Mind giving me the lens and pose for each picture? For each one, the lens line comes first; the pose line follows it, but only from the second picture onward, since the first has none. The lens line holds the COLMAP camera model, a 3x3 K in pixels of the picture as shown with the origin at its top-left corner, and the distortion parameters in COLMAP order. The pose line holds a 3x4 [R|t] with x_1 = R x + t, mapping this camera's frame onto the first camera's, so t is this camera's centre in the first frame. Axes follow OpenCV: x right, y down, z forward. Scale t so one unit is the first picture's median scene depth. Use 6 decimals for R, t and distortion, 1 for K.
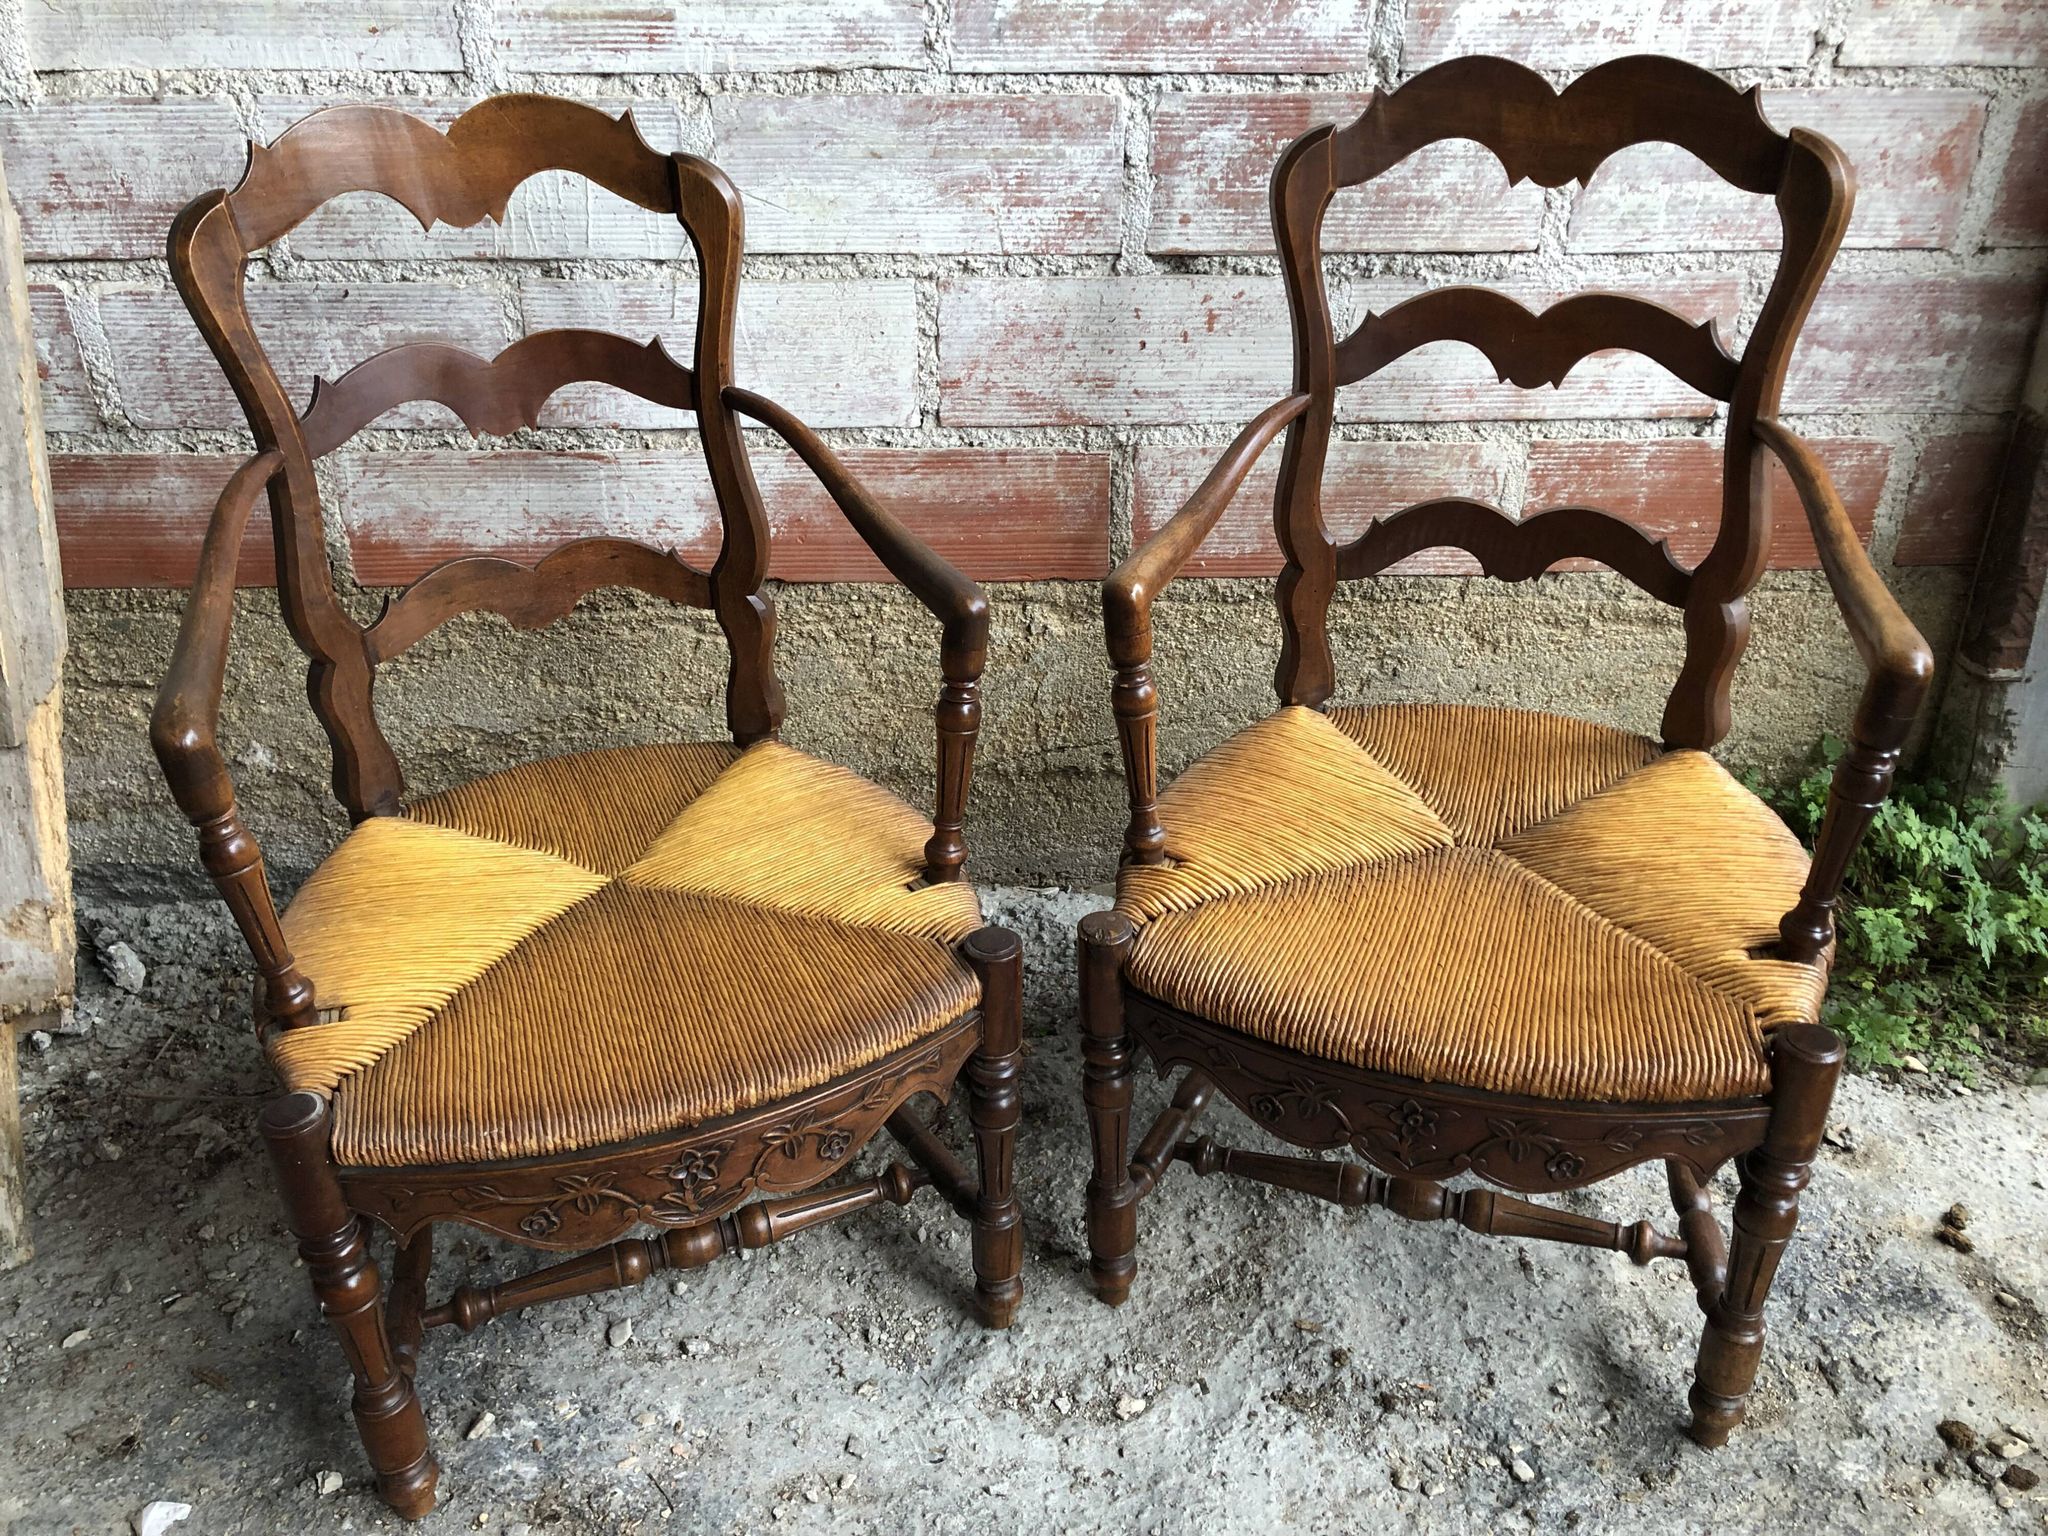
lens RADIAL K [[1673.8, 0, 1009.7], [0, 1673.8, 739.4], [0, 0, 1]] dist [0.014693, 0.000618]
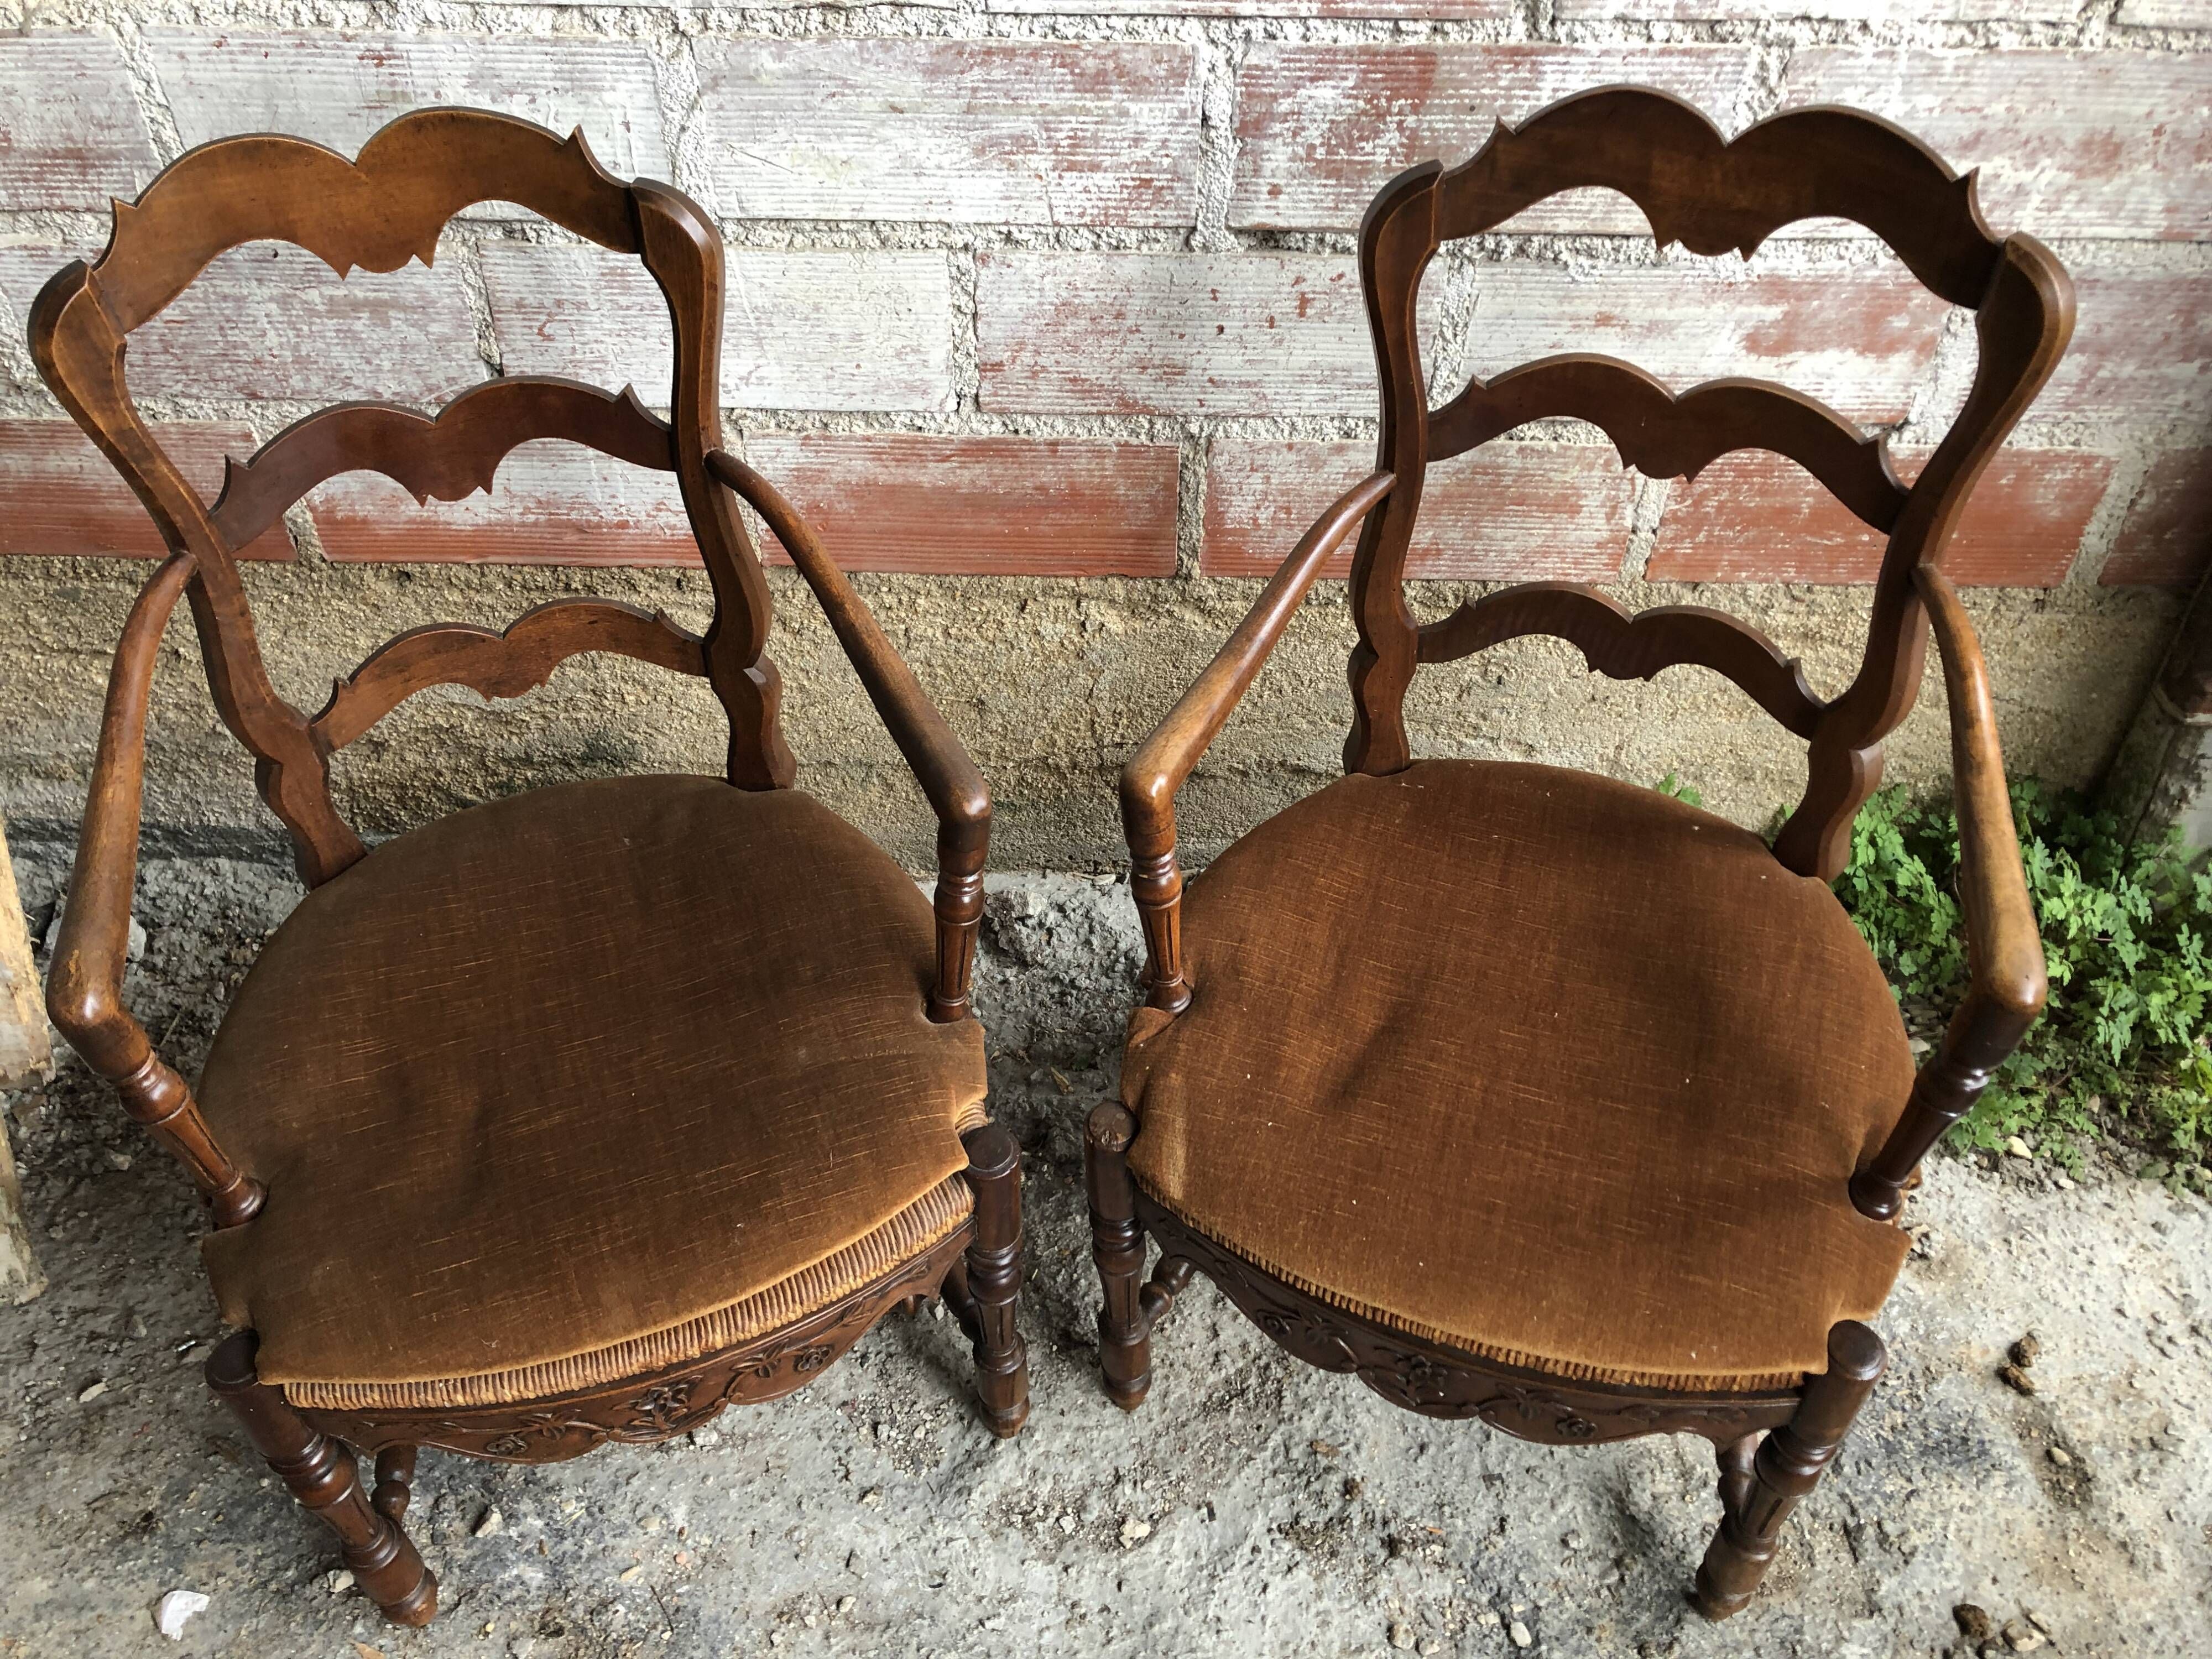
lens RADIAL K [[1811.0, 0, 1075.3], [0, 1811.0, 812.4], [0, 0, 1]] dist [0.008709, 0.017737]
pose [[0.998701, 0.037104, -0.034909, 0.050938], [-0.026630, 0.964383, 0.263164, -0.256000], [0.043430, -0.261893, 0.964119, 0.064834]]
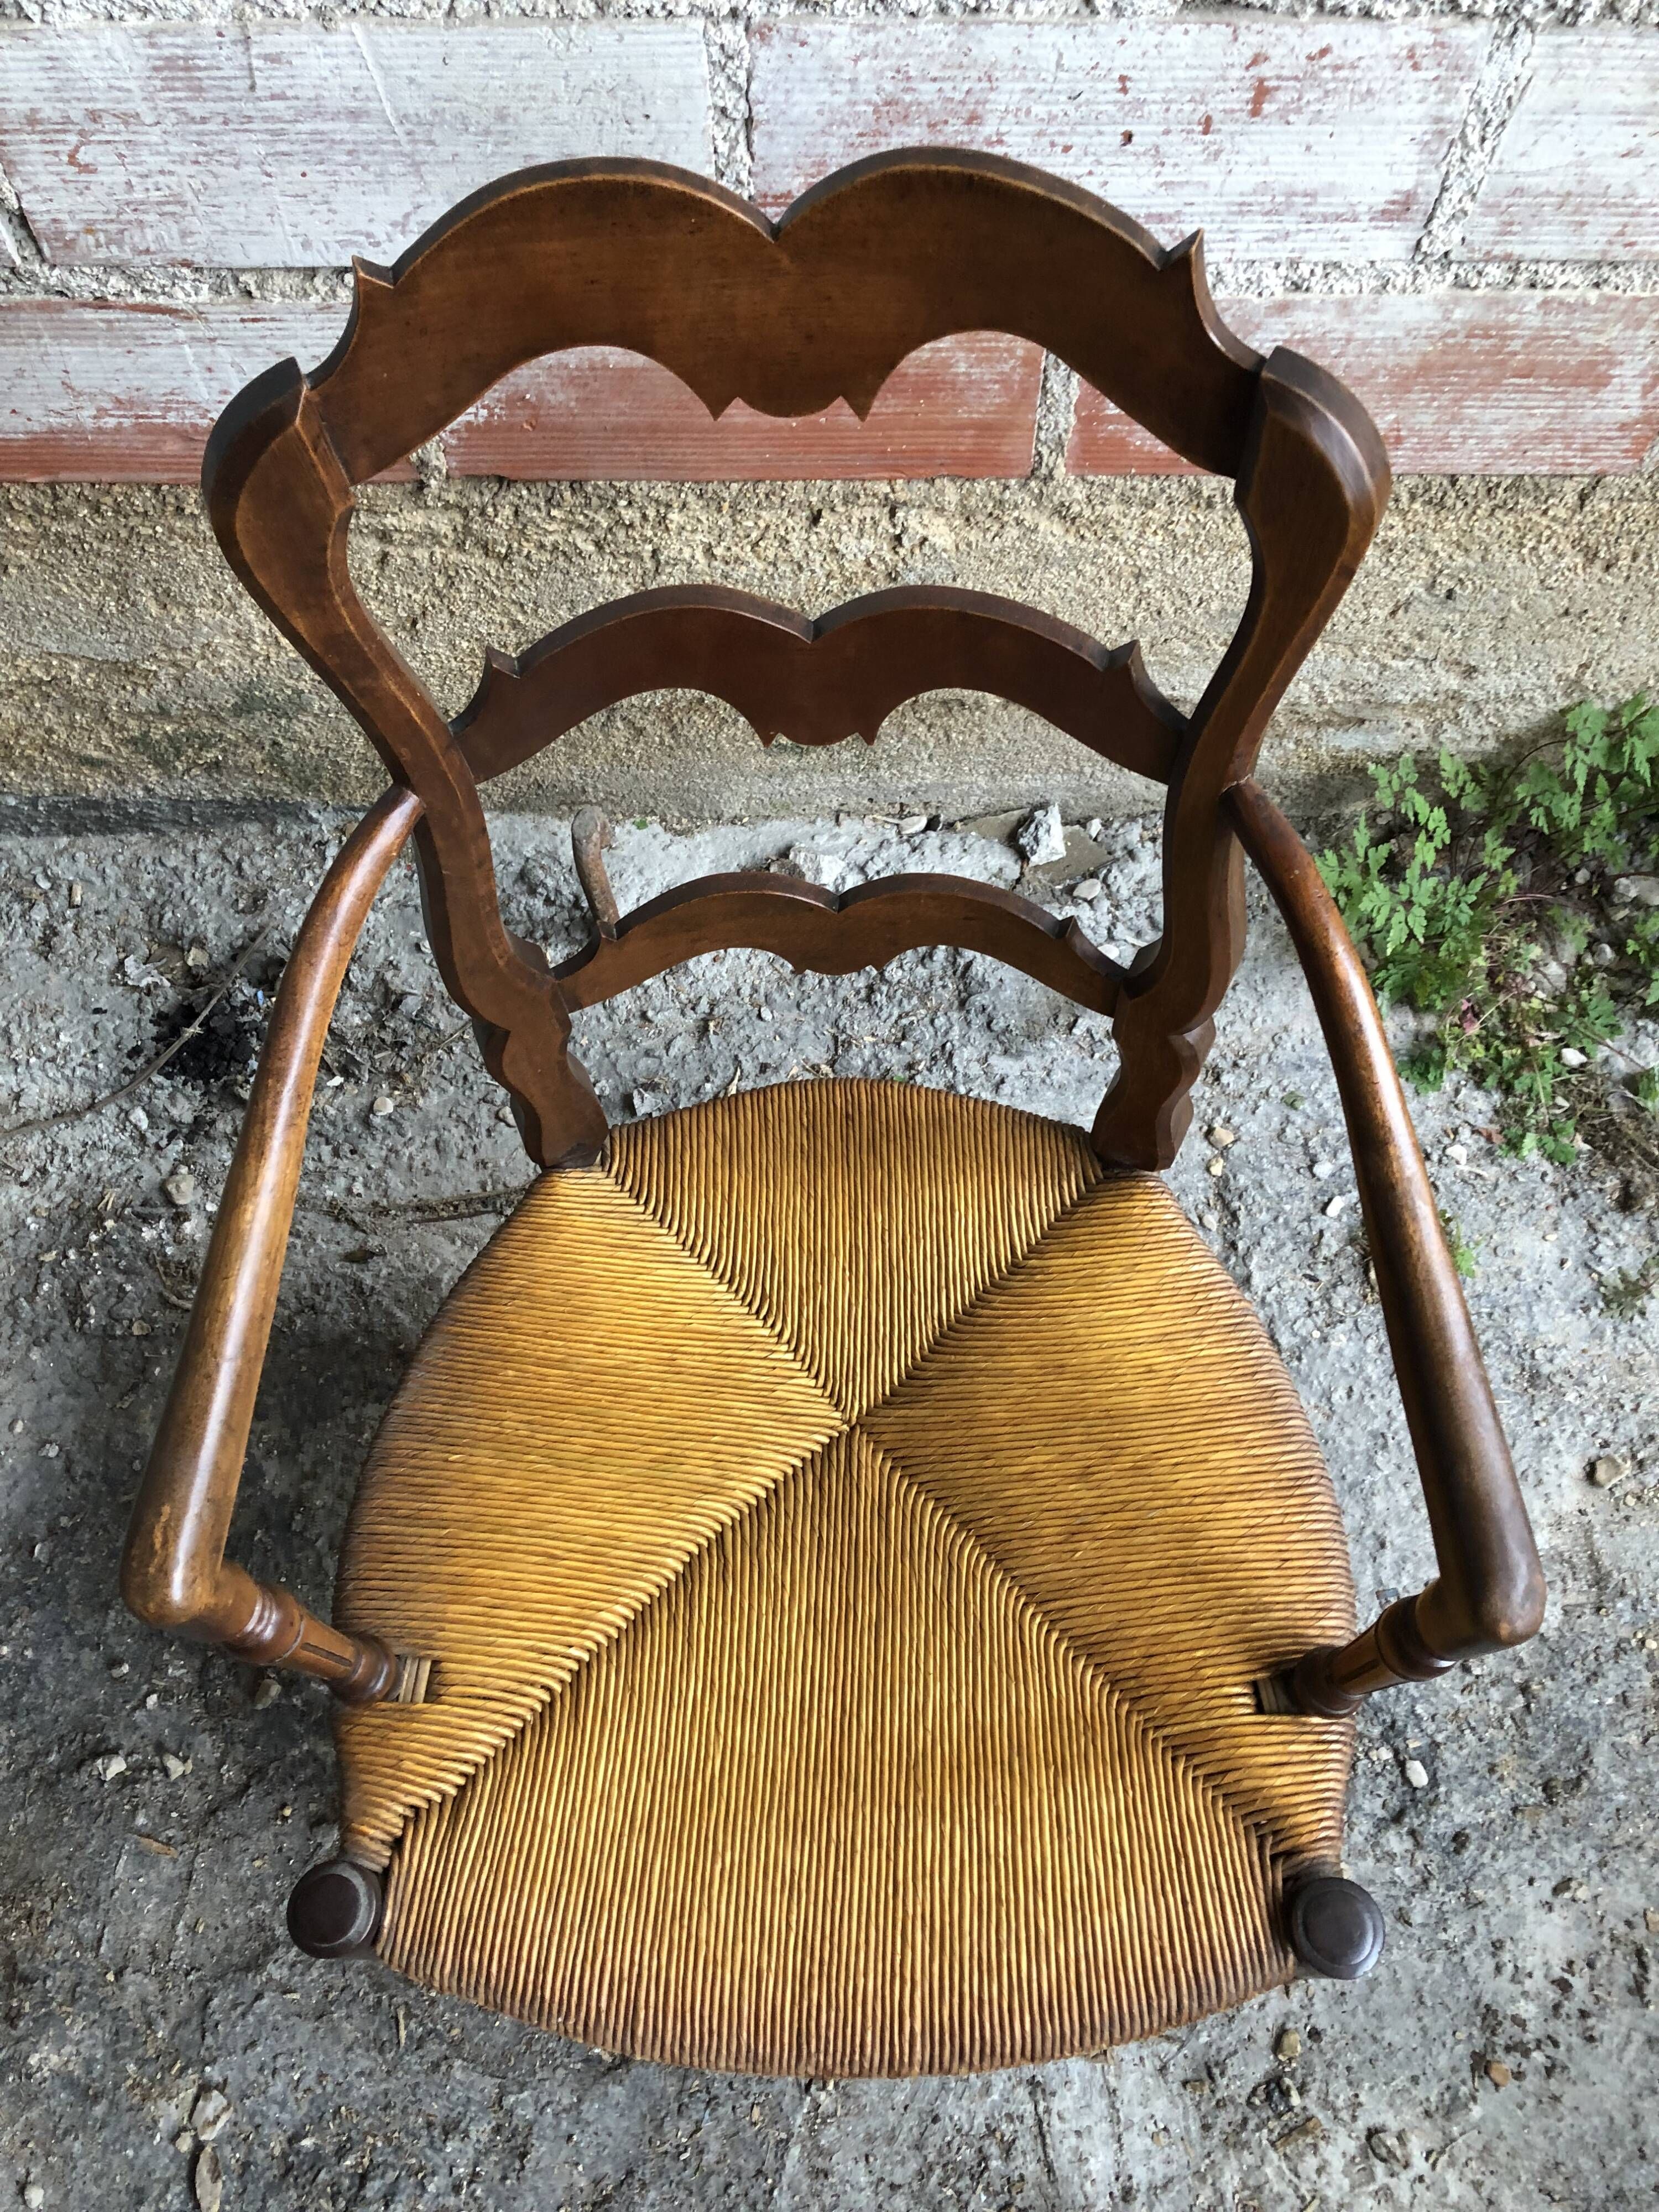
lens RADIAL K [[1821.2, 0, 846.0], [0, 1821.2, 1096.2], [0, 0, 1]] dist [-0.011307, 0.049837]
pose [[0.999894, 0.010438, 0.010138, -0.015817], [-0.014462, 0.790029, 0.612899, -0.379205], [-0.001612, -0.612980, 0.790097, 0.365322]]
